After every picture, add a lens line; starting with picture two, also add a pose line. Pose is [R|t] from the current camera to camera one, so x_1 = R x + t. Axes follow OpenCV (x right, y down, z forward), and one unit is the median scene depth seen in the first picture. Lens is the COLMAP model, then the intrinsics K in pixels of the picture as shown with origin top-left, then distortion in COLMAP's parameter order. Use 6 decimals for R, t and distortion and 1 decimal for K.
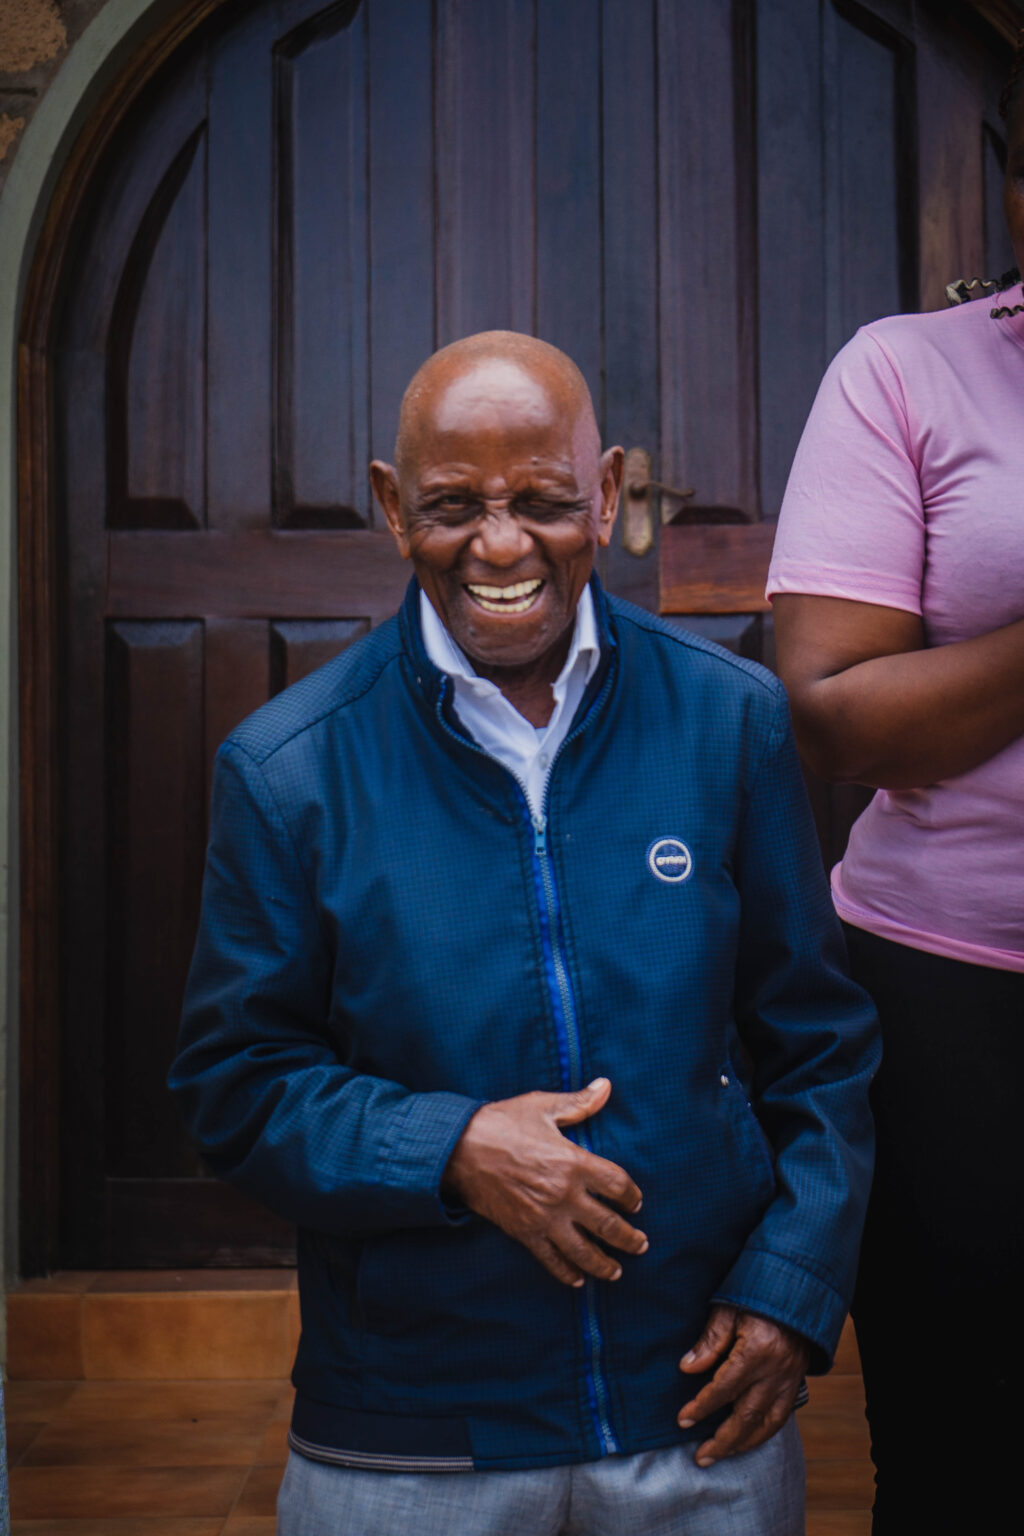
lens RADIAL K [[3118.2, 0, 513.4], [0, 3118.2, 769.2], [0, 0, 1]] dist [0.068843, 0.000000]
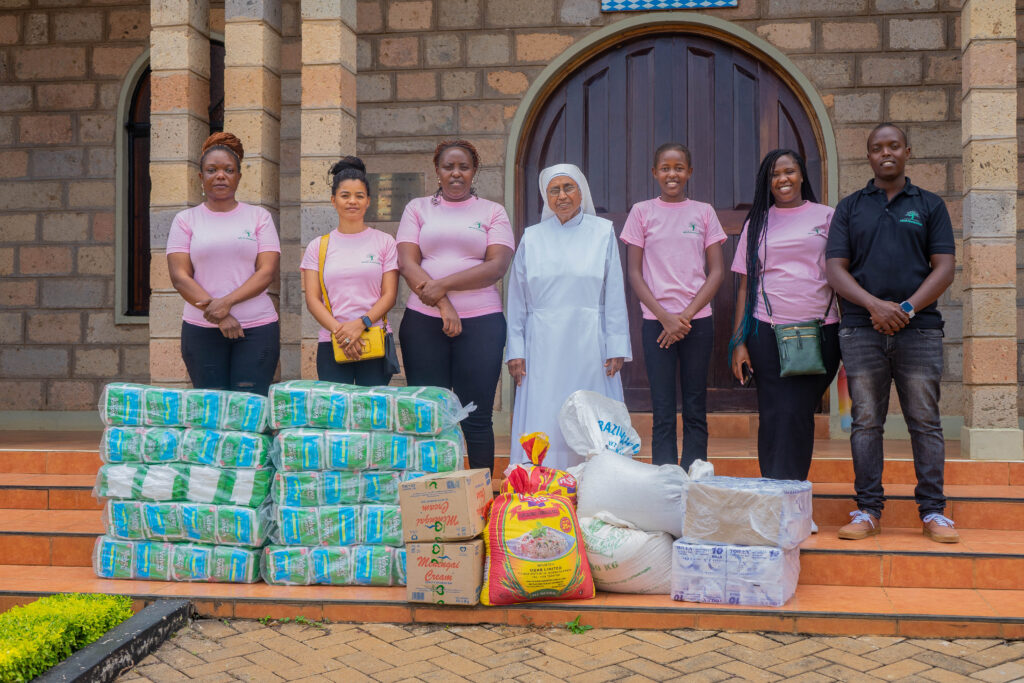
lens RADIAL K [[1473.2, 0, 512.1], [0, 1473.2, 339.3], [0, 0, 1]] dist [0.042907, 0.000000]
pose [[0.987418, 0.005626, -0.158031, 0.123446], [-0.005592, 0.999984, 0.000657, 0.076001], [0.158032, 0.000235, 0.987434, -0.778426]]
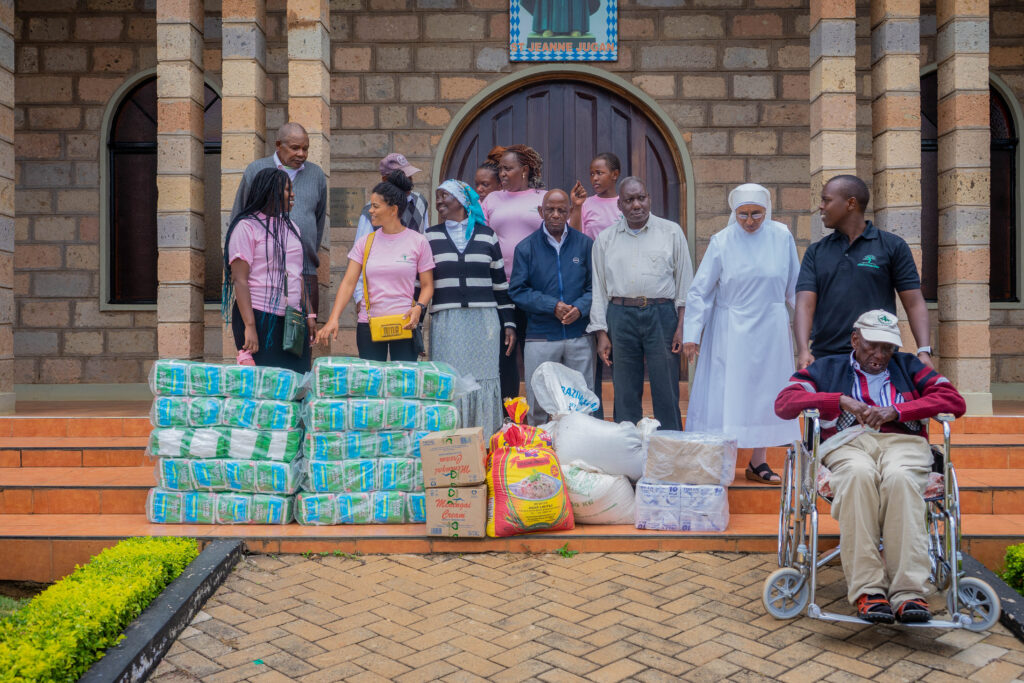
lens RADIAL K [[1172.6, 0, 517.7], [0, 1172.6, 340.6], [0, 0, 1]] dist [0.033710, 0.000000]
pose [[0.999963, 0.005066, -0.006920, -0.026737], [-0.004969, 0.999891, 0.013896, 0.077782], [0.006989, -0.013861, 0.999879, -0.779953]]
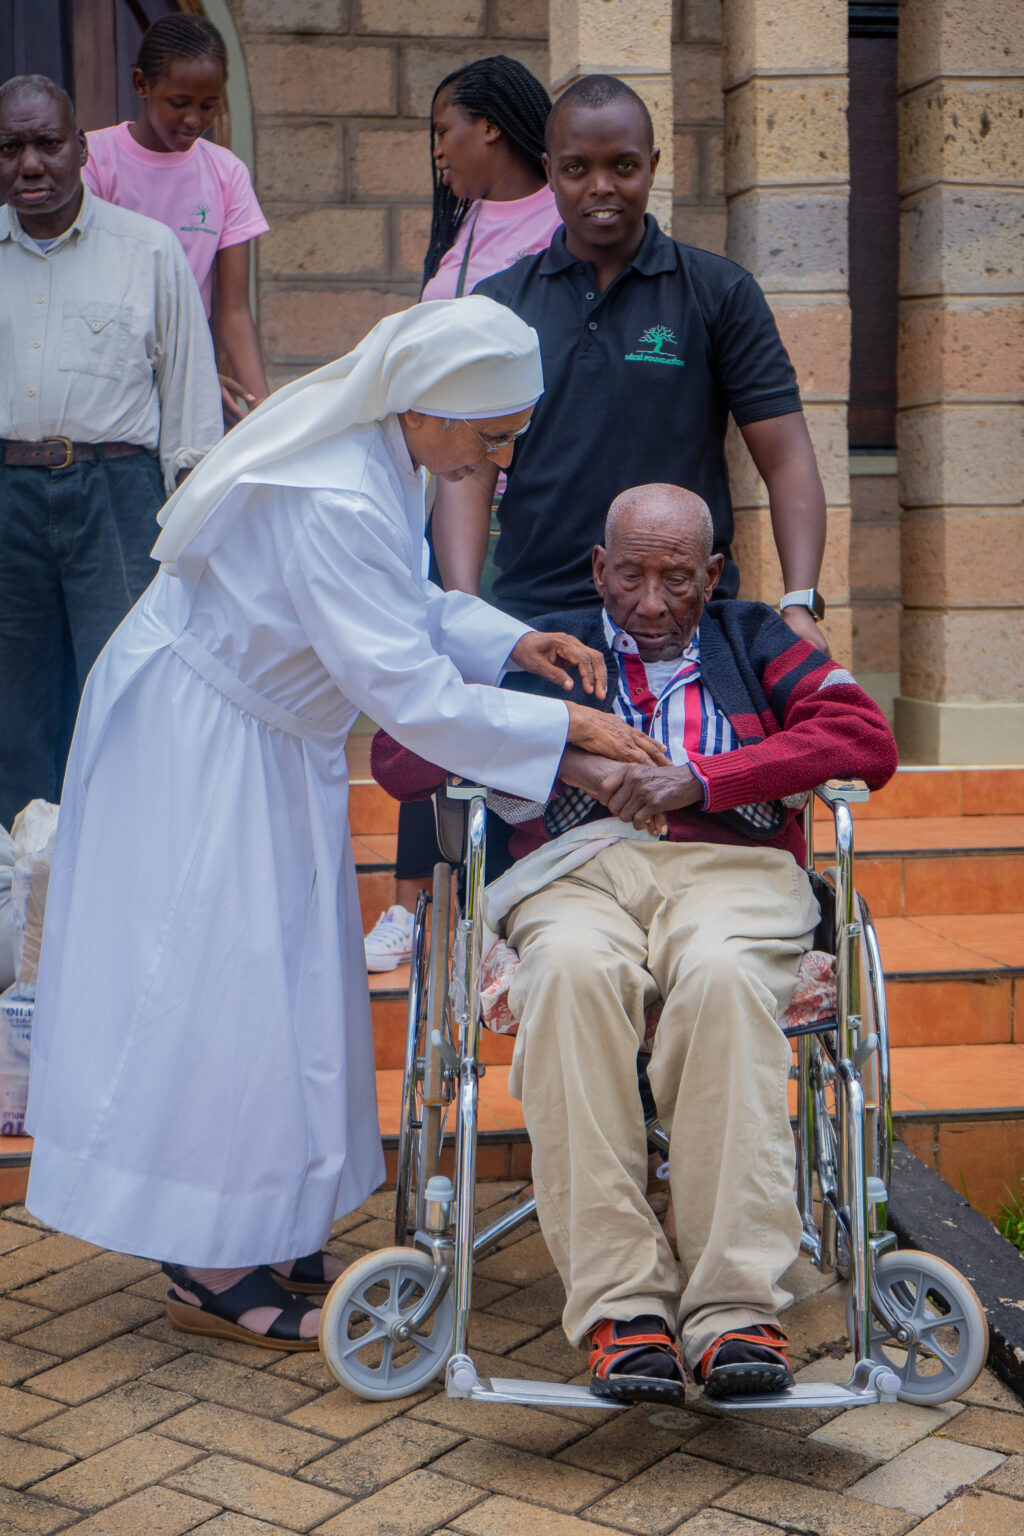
lens RADIAL K [[3118.2, 0, 515.6], [0, 3118.2, 758.8], [0, 0, 1]] dist [0.068843, 0.000000]
pose [[0.982899, -0.015325, 0.183504, 0.054697], [0.001198, 0.997042, 0.076853, 0.076023], [-0.184139, -0.075319, 0.980010, -0.670437]]
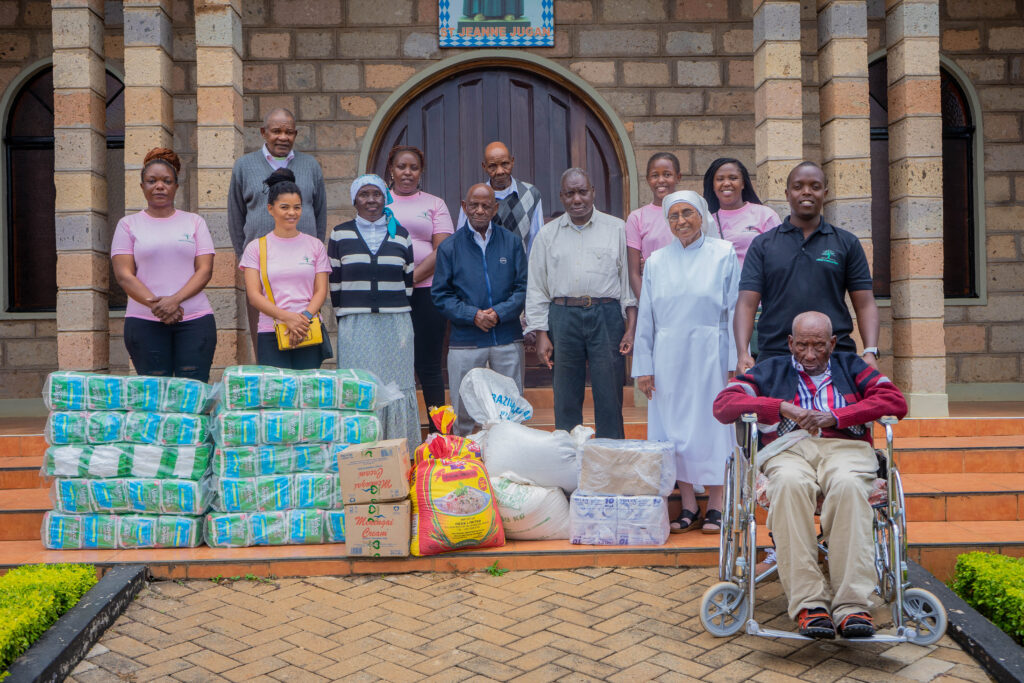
lens RADIAL K [[1251.3, 0, 514.8], [0, 1251.3, 340.6], [0, 0, 1]] dist [0.042469, 0.000000]
pose [[0.999470, -0.008972, 0.031303, -0.005890], [0.008642, 0.999906, 0.010650, 0.077564], [-0.031395, -0.010374, 0.999453, -0.780730]]
